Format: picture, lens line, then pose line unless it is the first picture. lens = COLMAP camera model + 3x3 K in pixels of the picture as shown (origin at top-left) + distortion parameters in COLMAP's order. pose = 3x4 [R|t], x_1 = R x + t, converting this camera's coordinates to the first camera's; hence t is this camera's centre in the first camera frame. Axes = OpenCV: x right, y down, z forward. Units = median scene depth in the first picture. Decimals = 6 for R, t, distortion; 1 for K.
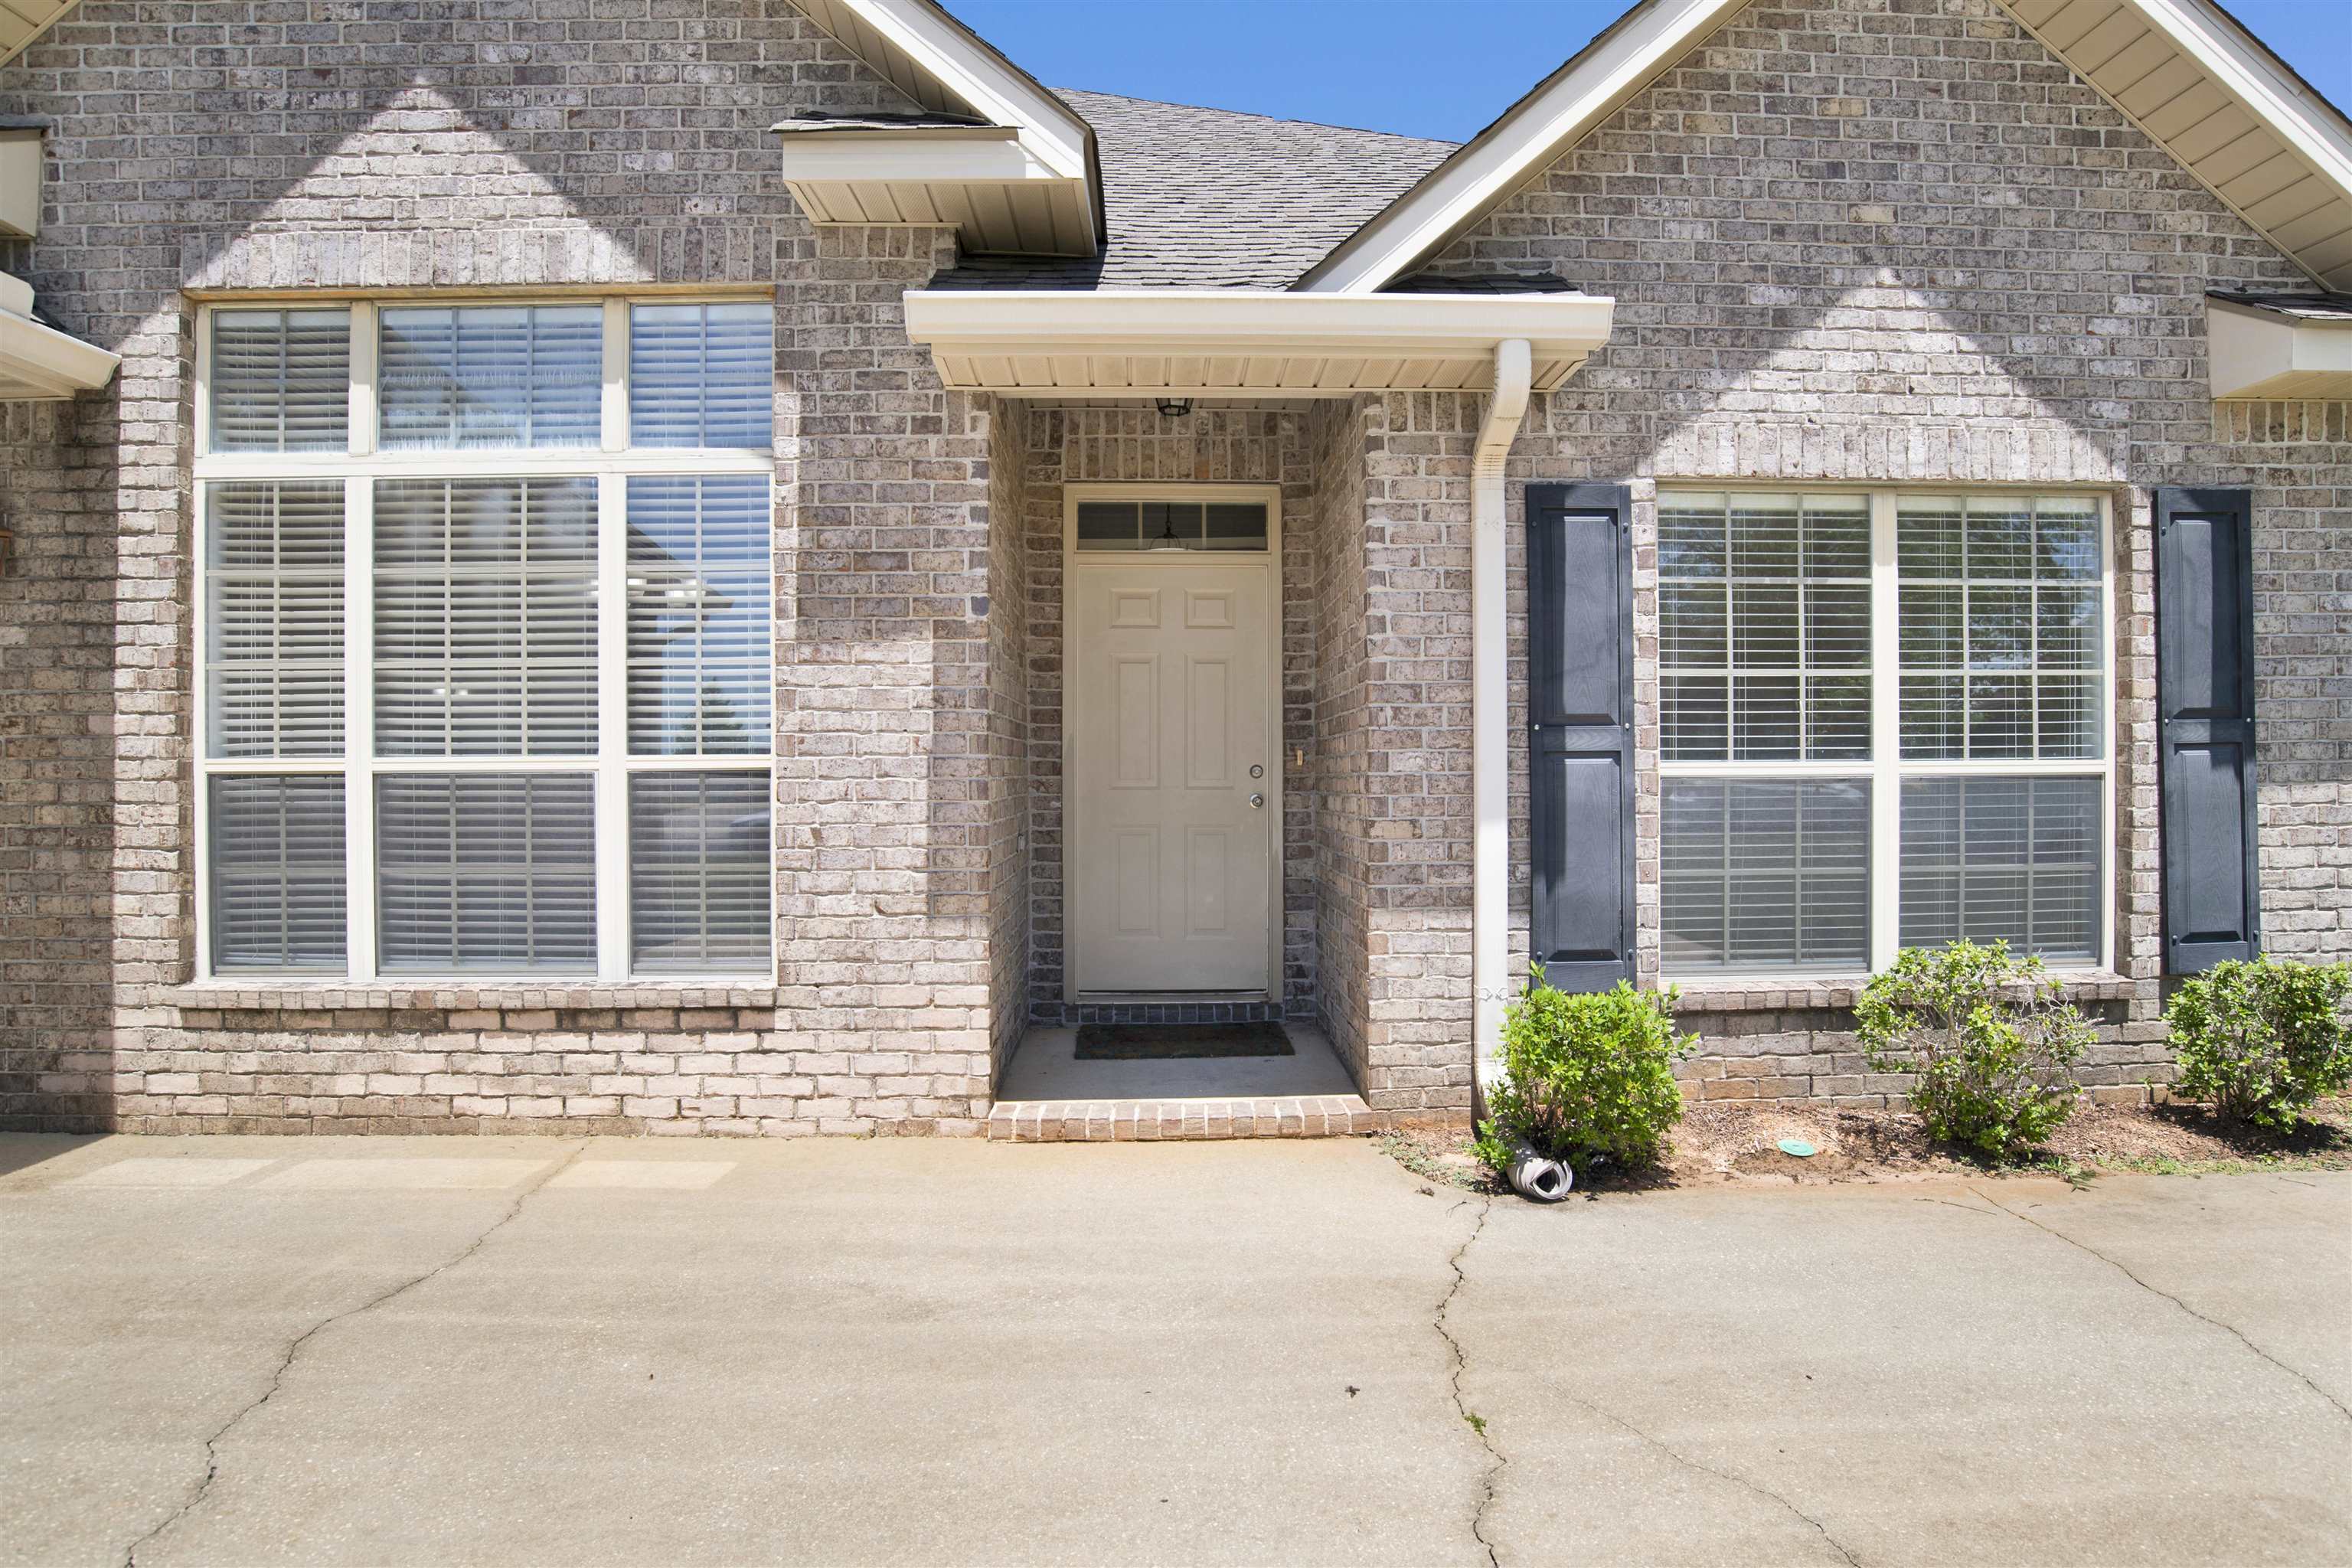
lens RADIAL K [[1245.0, 0, 1197.0], [0, 1245.0, 776.3], [0, 0, 1]] dist [-0.066118, 0.021072]
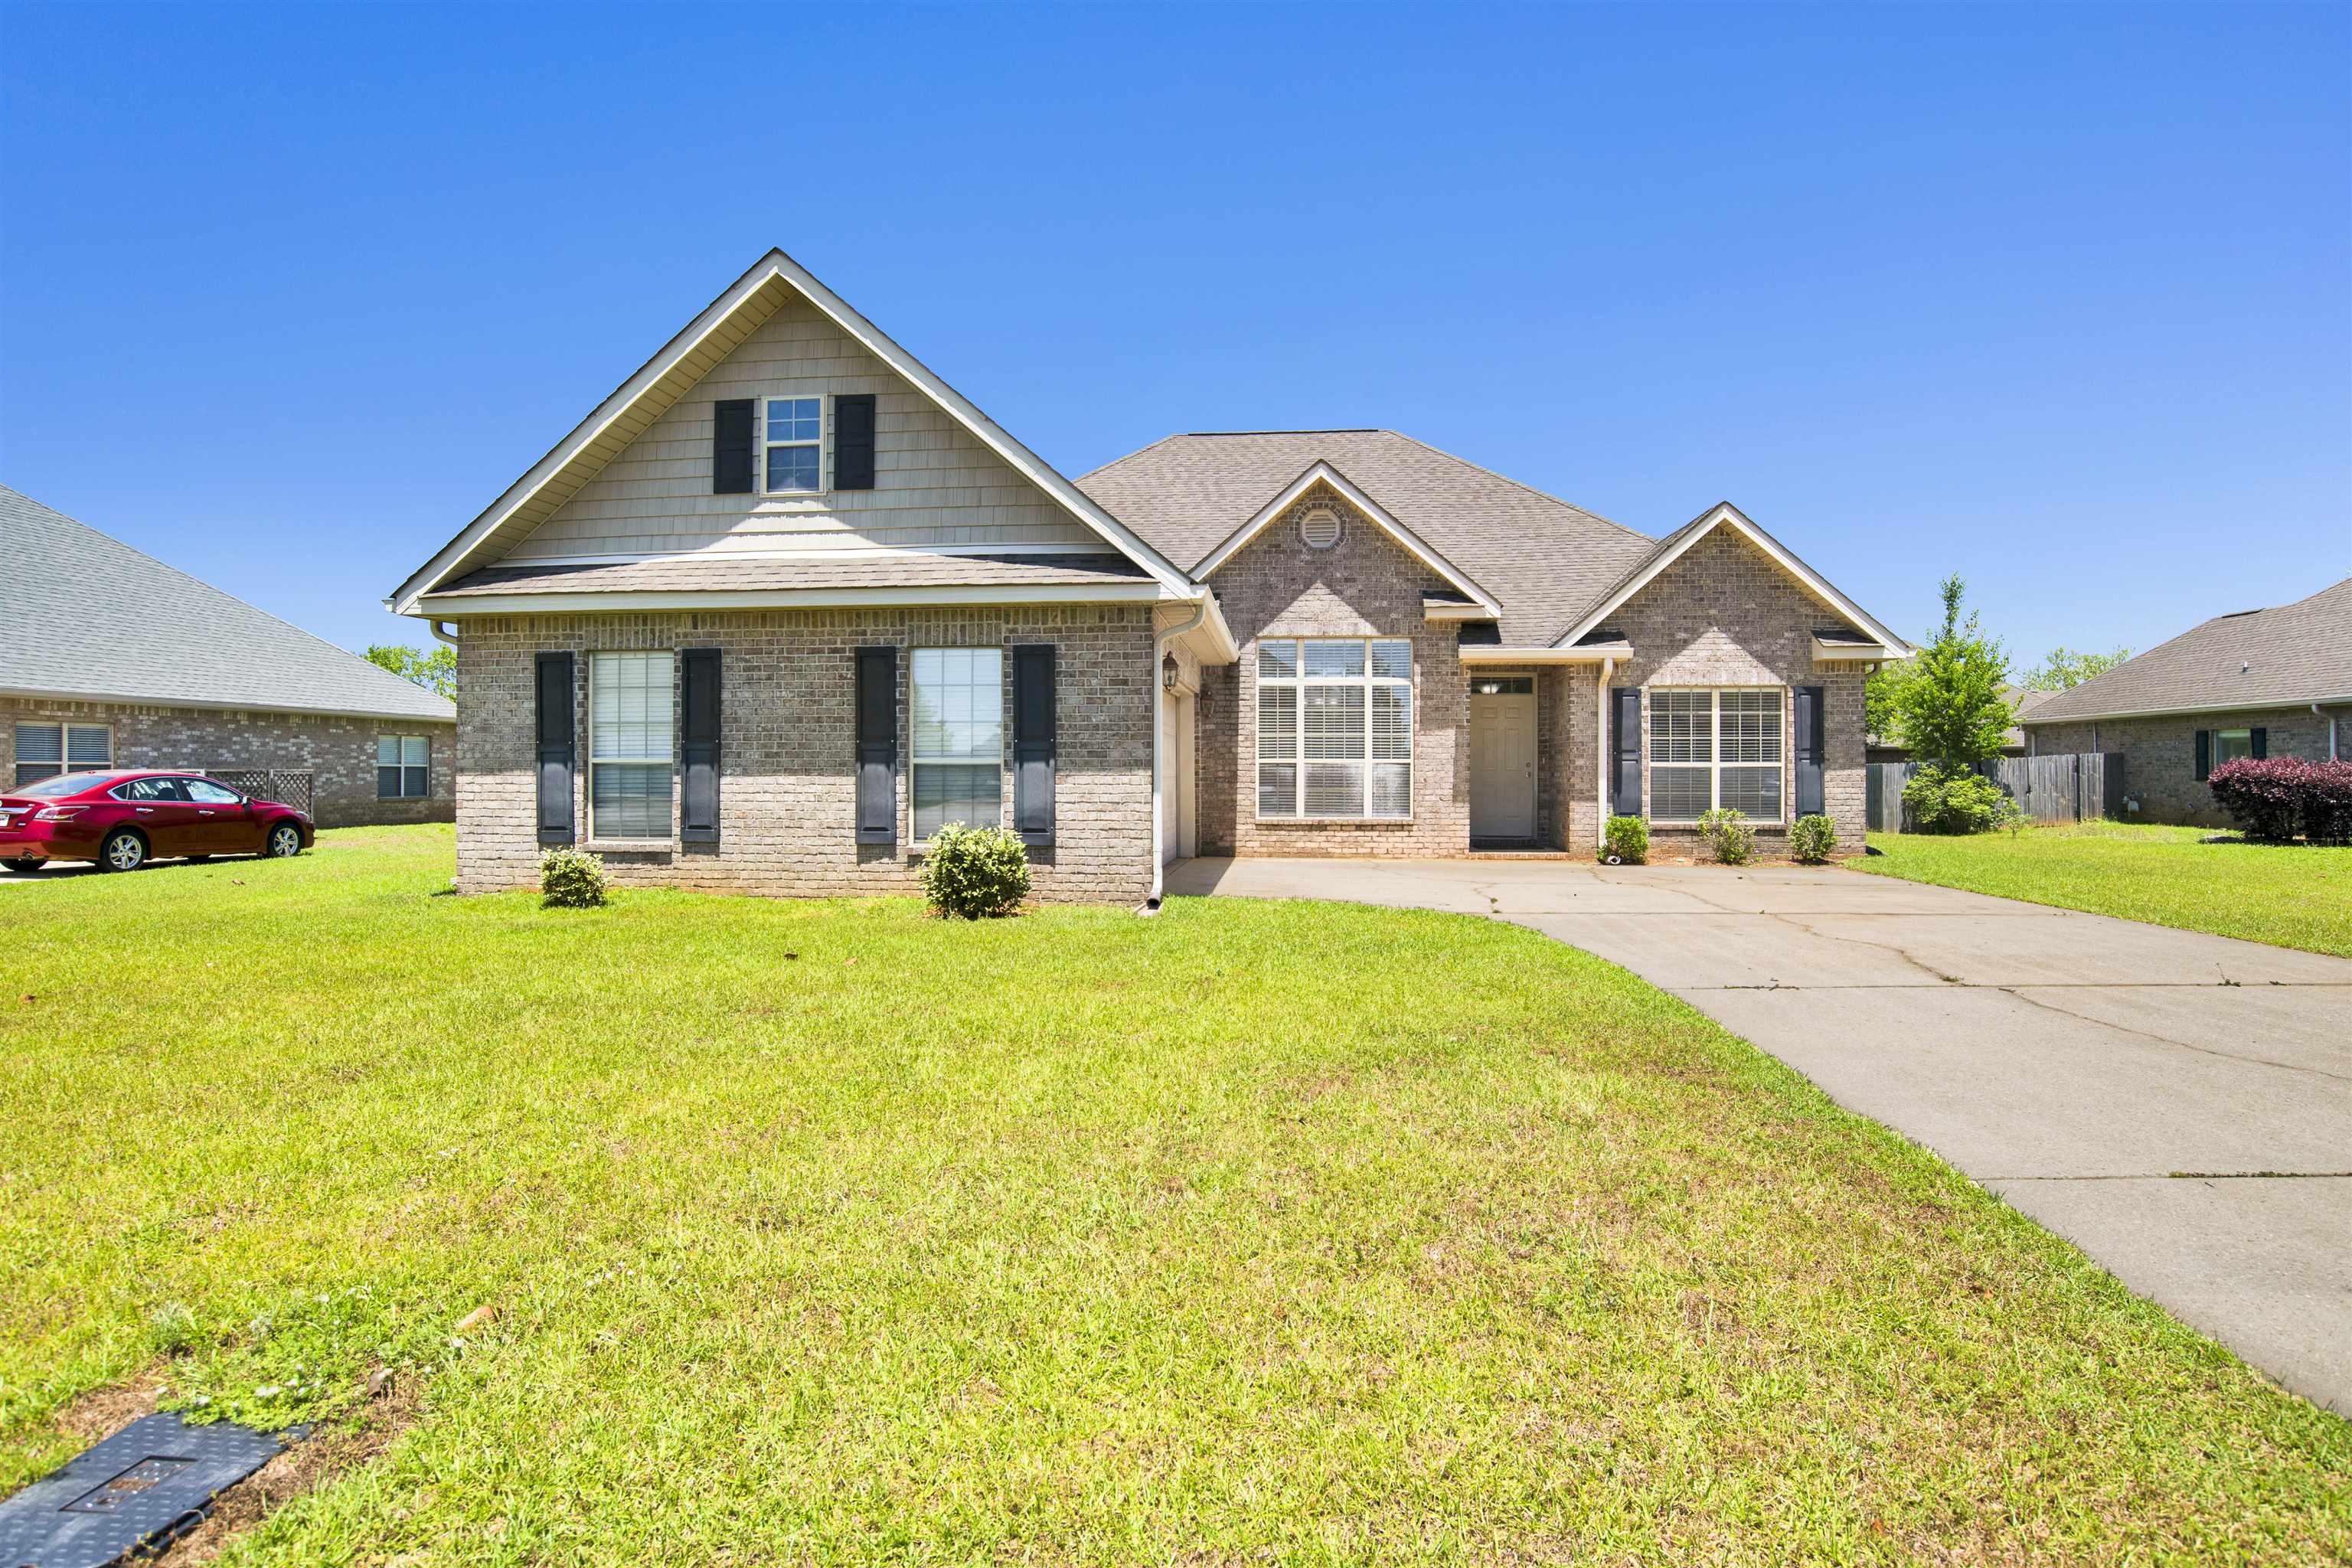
lens RADIAL K [[1245.0, 0, 1212.9], [0, 1245.0, 776.8], [0, 0, 1]] dist [-0.066118, 0.021072]
pose [[0.993961, 0.007090, -0.109502, -0.533136], [-0.006957, 0.999975, 0.001598, 0.035269], [0.109511, -0.000827, 0.993985, -2.891674]]
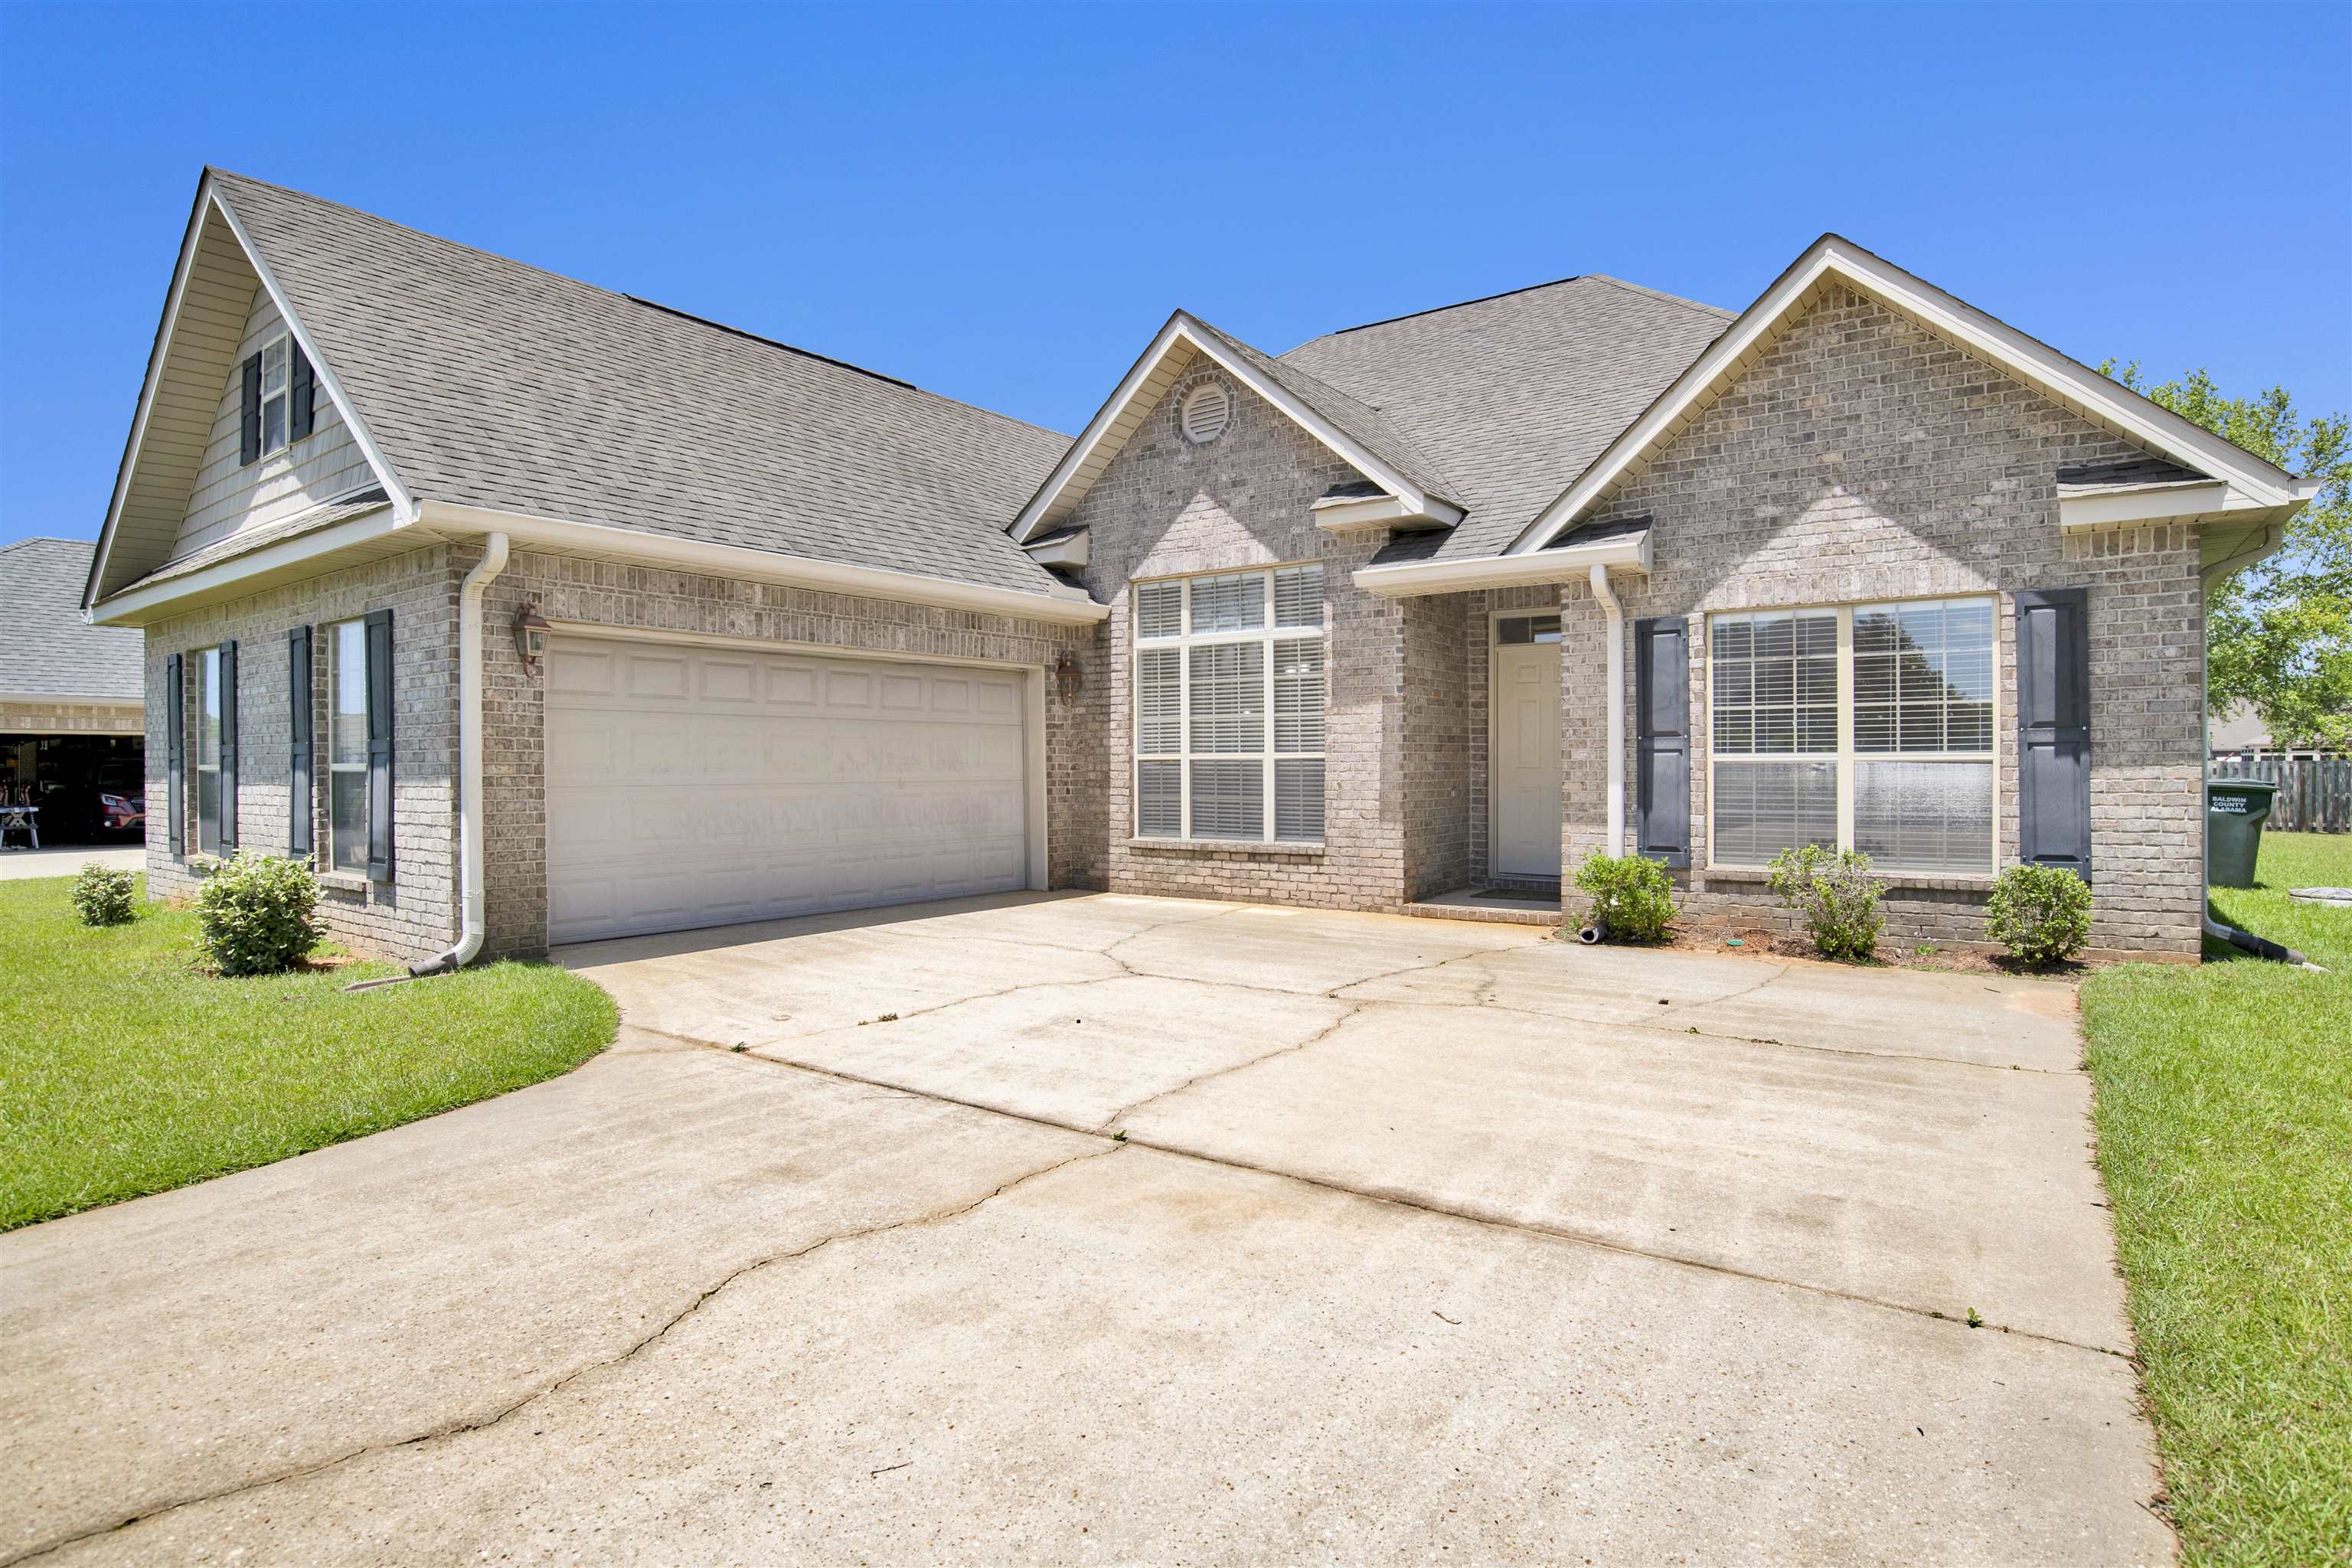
lens RADIAL K [[1245.0, 0, 1193.8], [0, 1245.0, 772.6], [0, 0, 1]] dist [-0.066118, 0.021072]
pose [[0.791868, 0.006138, -0.610661, 0.948639], [-0.001052, 0.999962, 0.008687, 0.001475], [0.610691, -0.006236, 0.791845, -1.098084]]
